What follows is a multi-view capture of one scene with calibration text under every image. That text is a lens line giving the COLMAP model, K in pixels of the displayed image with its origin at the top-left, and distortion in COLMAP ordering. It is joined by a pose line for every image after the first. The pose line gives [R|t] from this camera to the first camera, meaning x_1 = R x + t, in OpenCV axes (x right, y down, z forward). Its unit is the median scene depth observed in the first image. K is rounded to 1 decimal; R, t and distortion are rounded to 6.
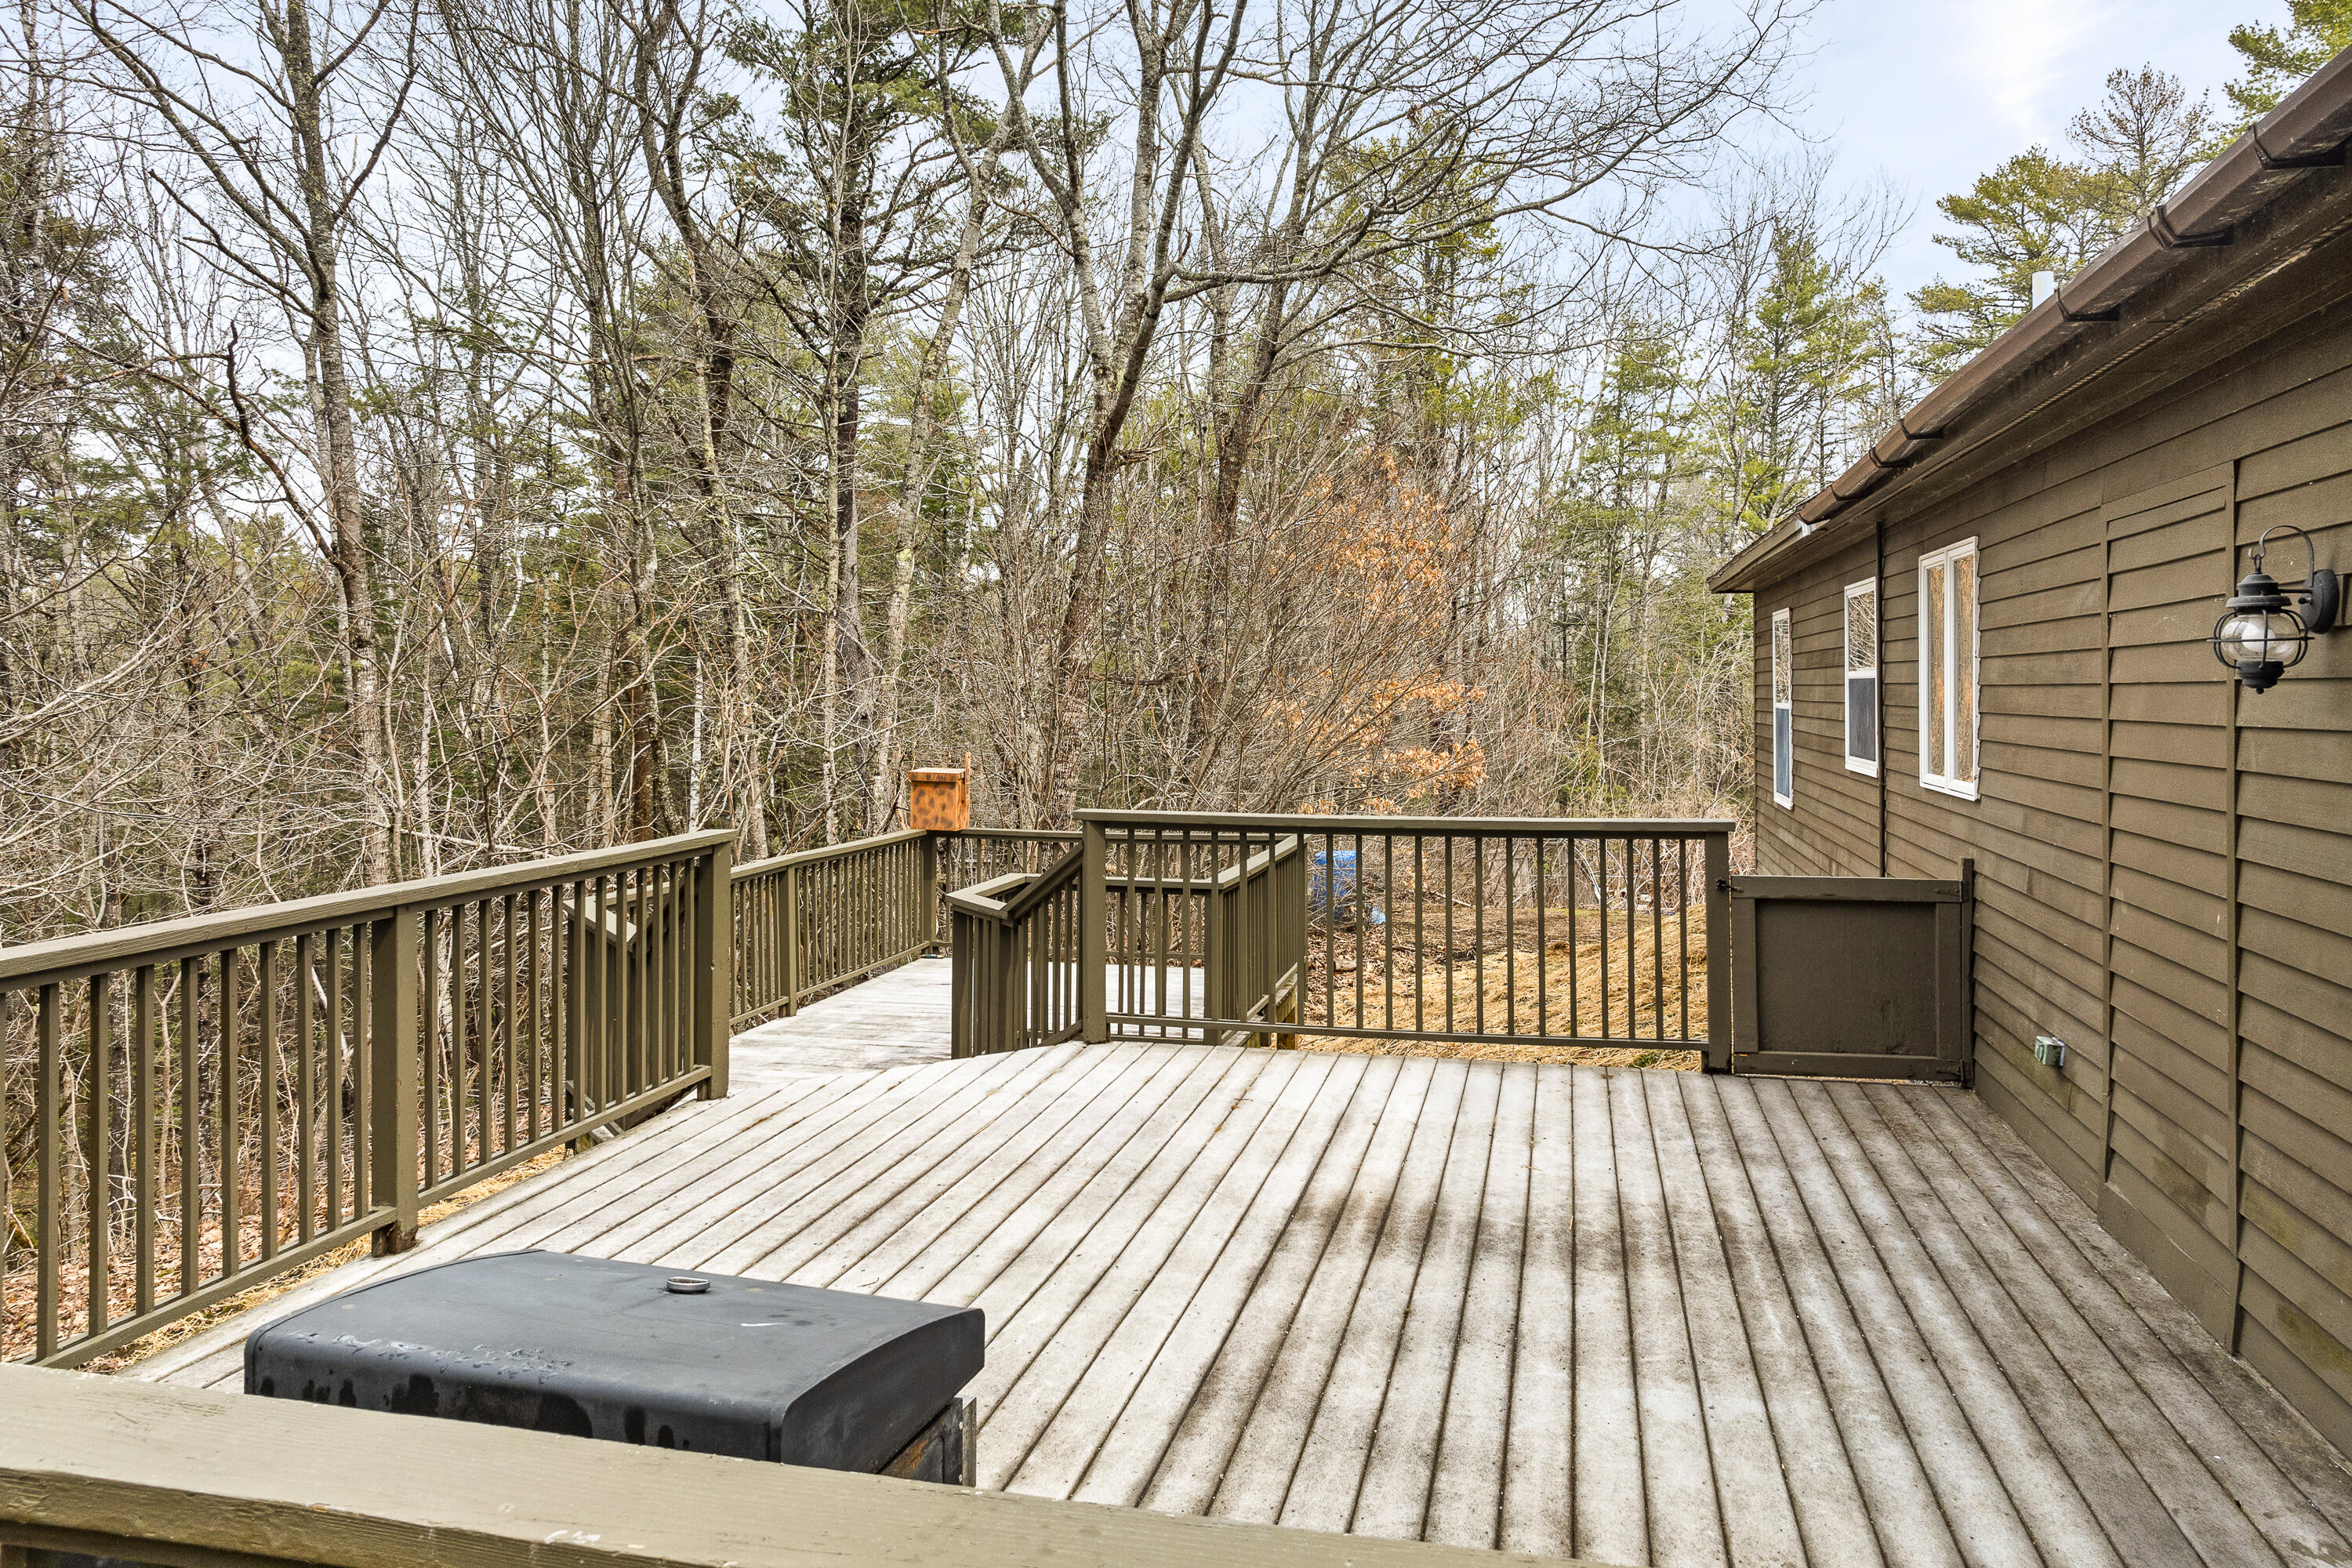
lens RADIAL K [[1574.9, 0, 1172.4], [0, 1574.9, 658.1], [0, 0, 1]] dist [0.001115, 0.017985]
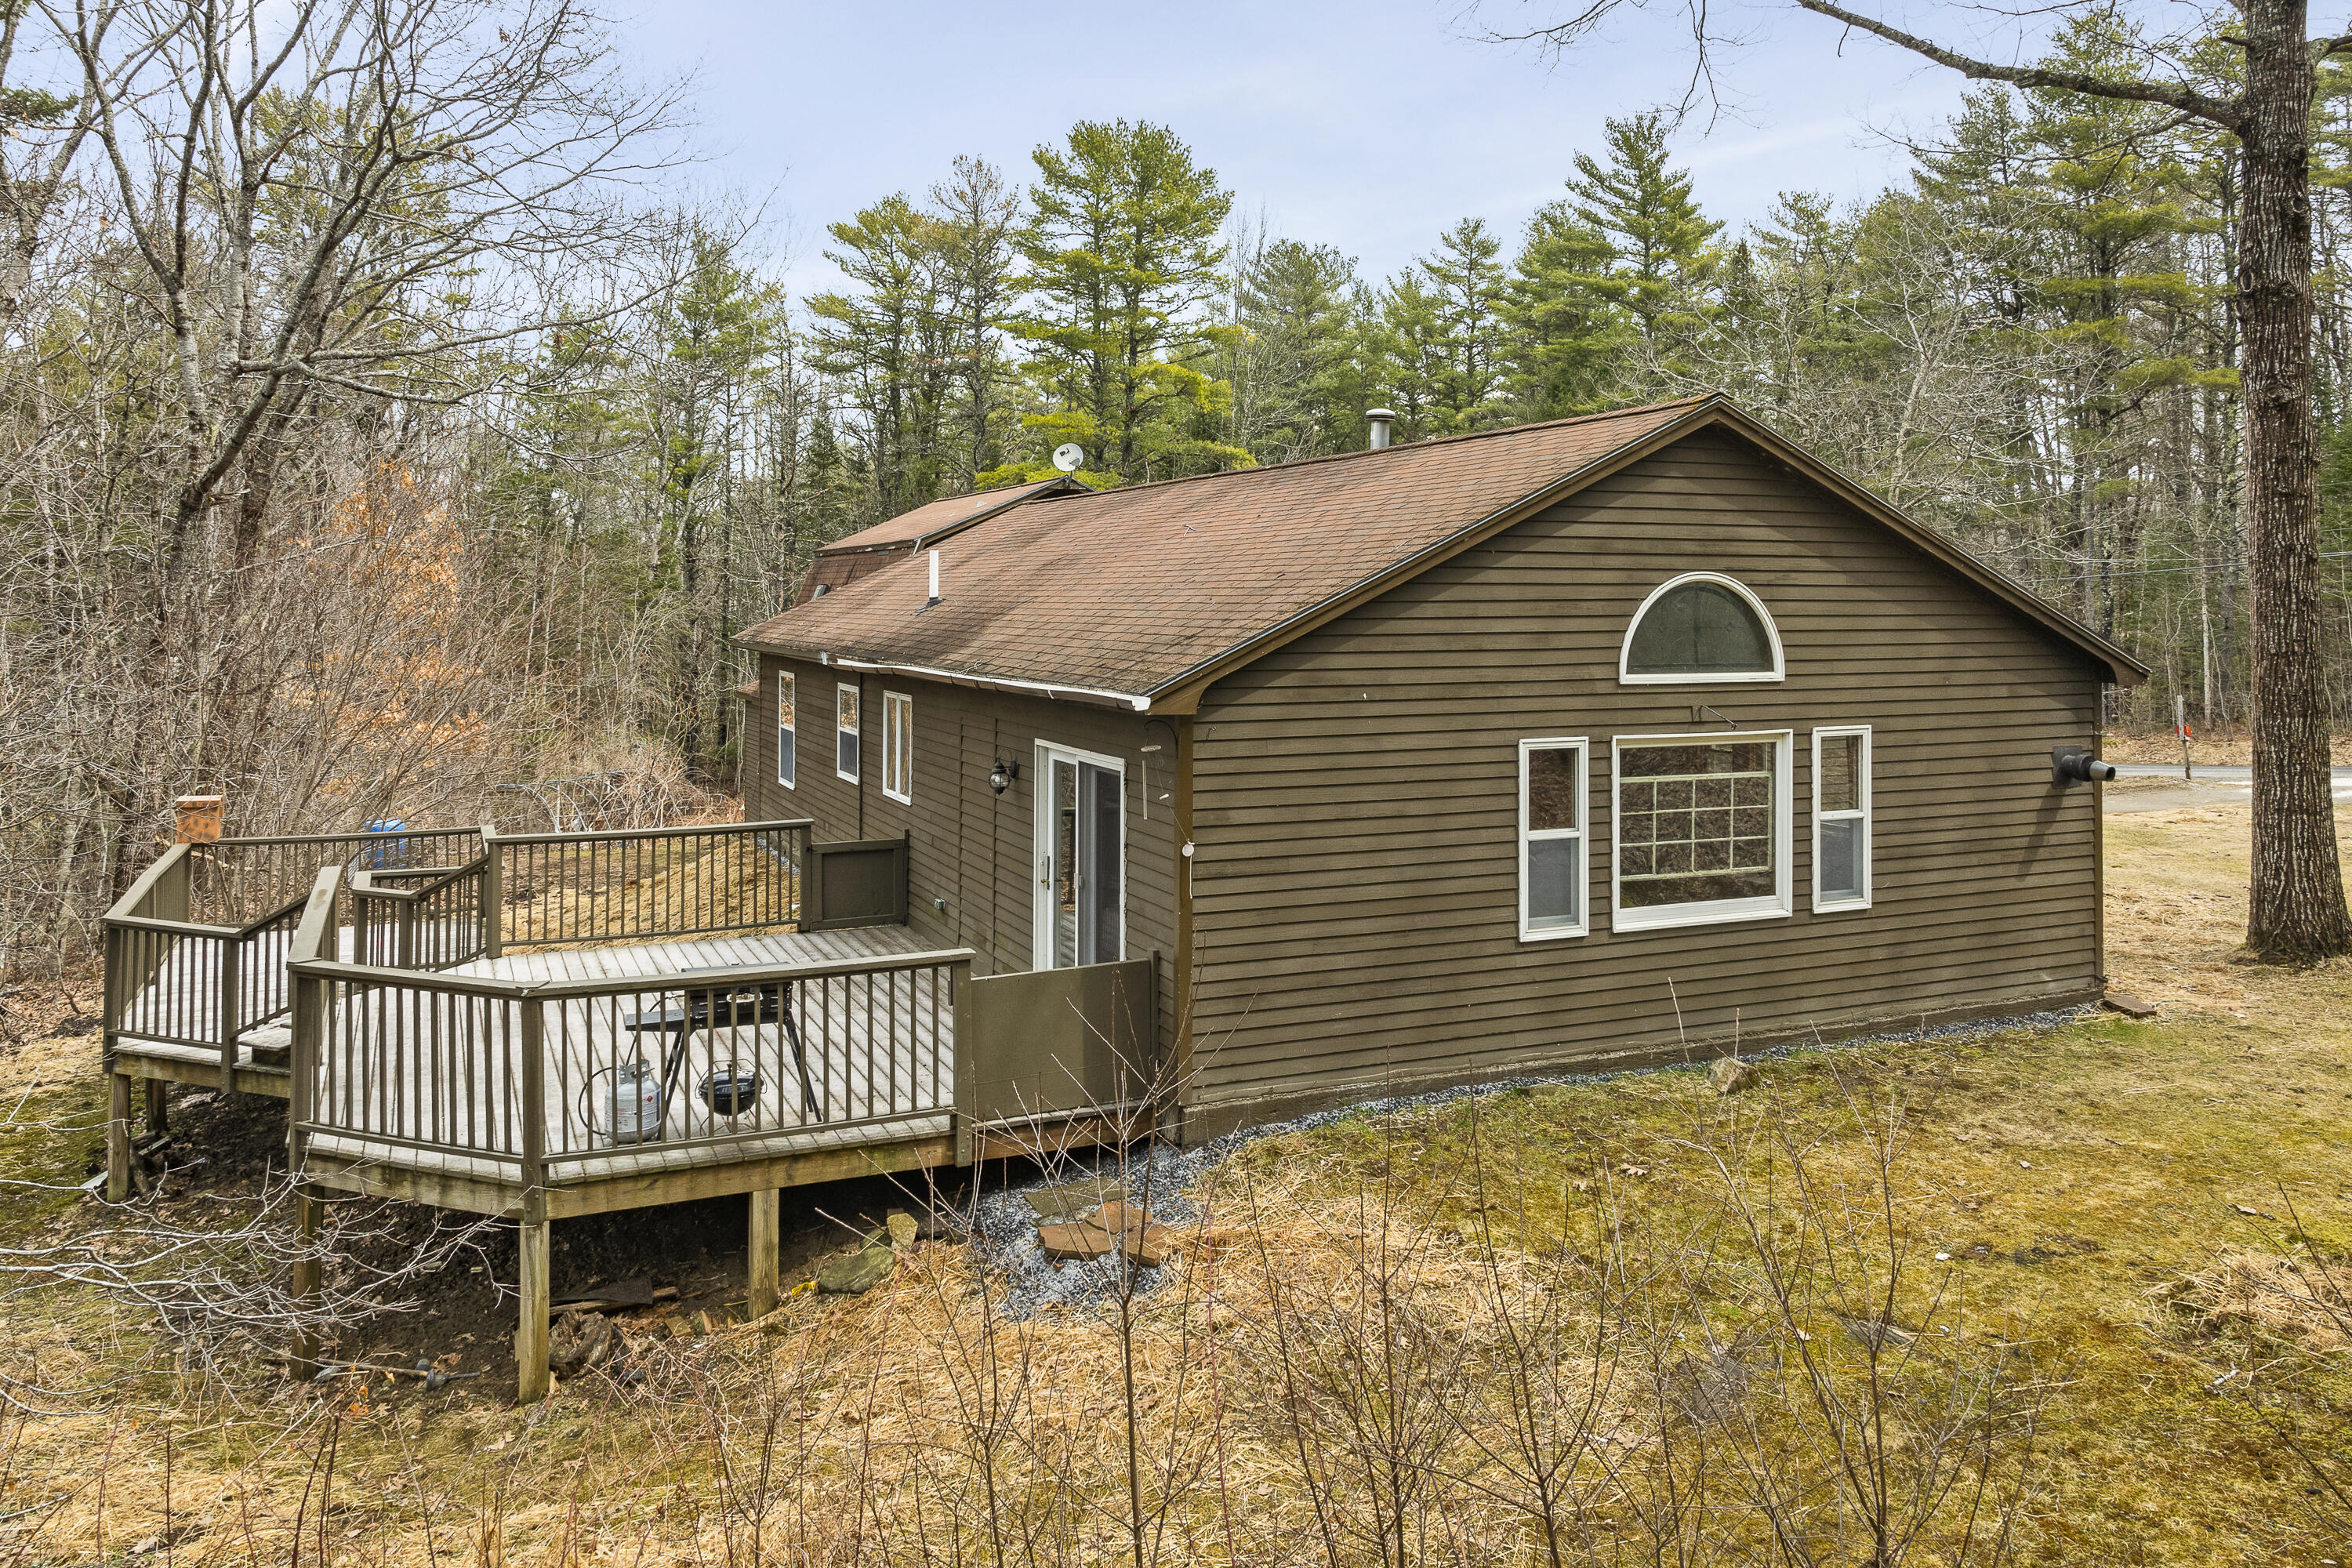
lens RADIAL K [[1645.7, 0, 1179.8], [0, 1645.7, 820.5], [0, 0, 1]] dist [0.001416, -0.004996]
pose [[0.781241, -0.068198, 0.620493, -0.104586], [-0.026995, 0.989393, 0.142732, -0.037119], [-0.623645, -0.128258, 0.771114, -0.170683]]
